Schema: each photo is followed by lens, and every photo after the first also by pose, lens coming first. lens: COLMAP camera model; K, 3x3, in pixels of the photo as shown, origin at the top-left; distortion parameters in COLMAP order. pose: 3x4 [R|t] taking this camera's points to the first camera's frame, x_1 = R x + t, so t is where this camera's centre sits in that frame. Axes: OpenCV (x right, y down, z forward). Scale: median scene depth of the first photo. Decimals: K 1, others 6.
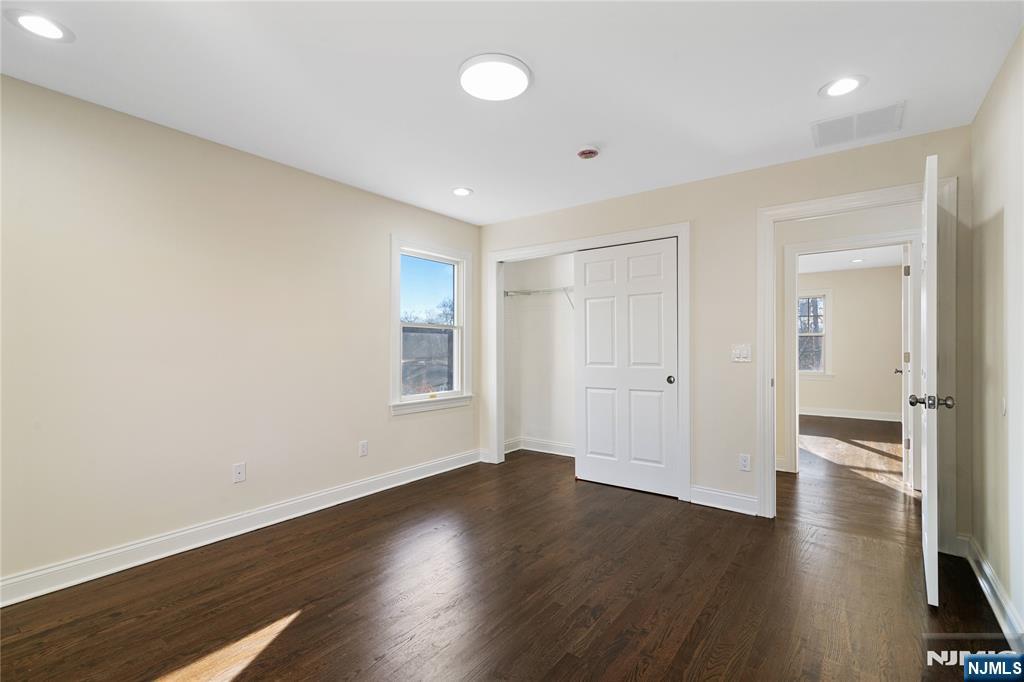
lens RADIAL K [[459.0, 0, 514.8], [0, 459.0, 345.0], [0, 0, 1]] dist [0.002584, 0.000360]
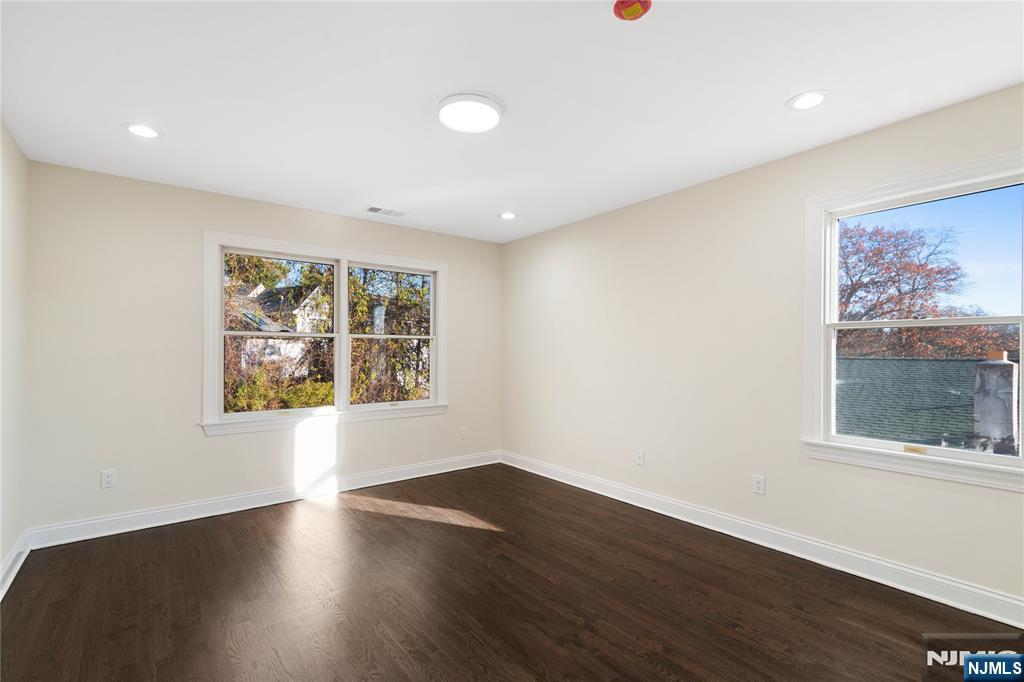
lens RADIAL K [[471.0, 0, 516.2], [0, 471.0, 339.3], [0, 0, 1]] dist [0.000555, -0.000050]
pose [[-0.254196, -0.025126, -0.966826, 0.599219], [-0.007522, 0.999684, -0.024003, -0.005529], [0.967124, 0.001171, -0.254304, 0.823035]]
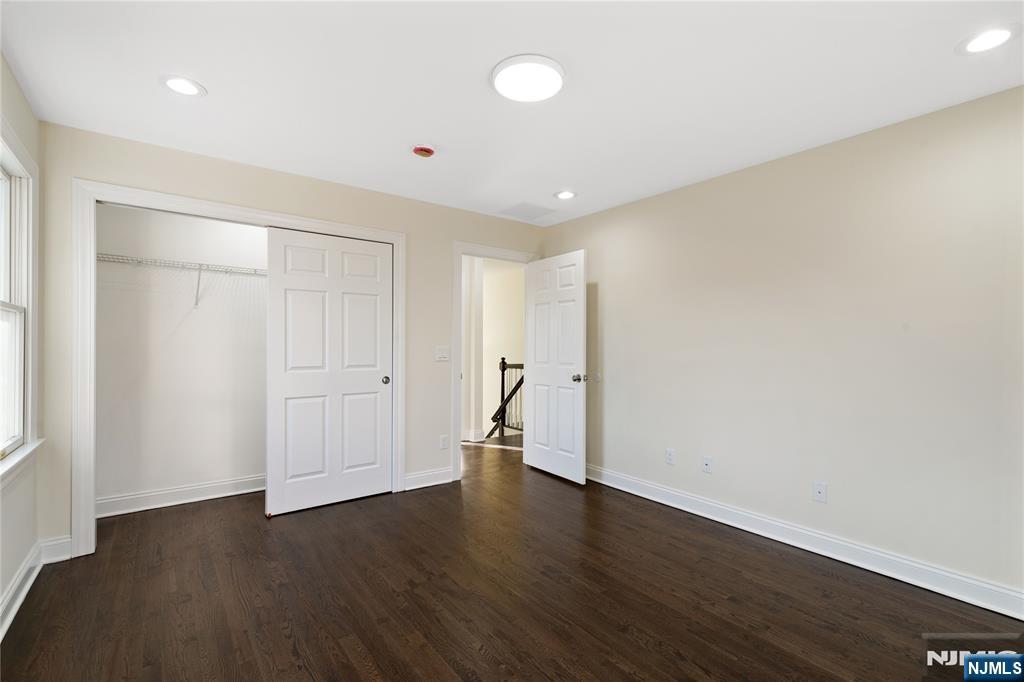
lens RADIAL K [[459.0, 0, 514.8], [0, 459.0, 345.0], [0, 0, 1]] dist [0.002584, 0.000360]
pose [[0.268707, 0.007063, 0.963196, -0.592423], [-0.010407, 0.999936, -0.004429, -0.002455], [-0.963166, -0.008834, 0.268764, 0.450658]]
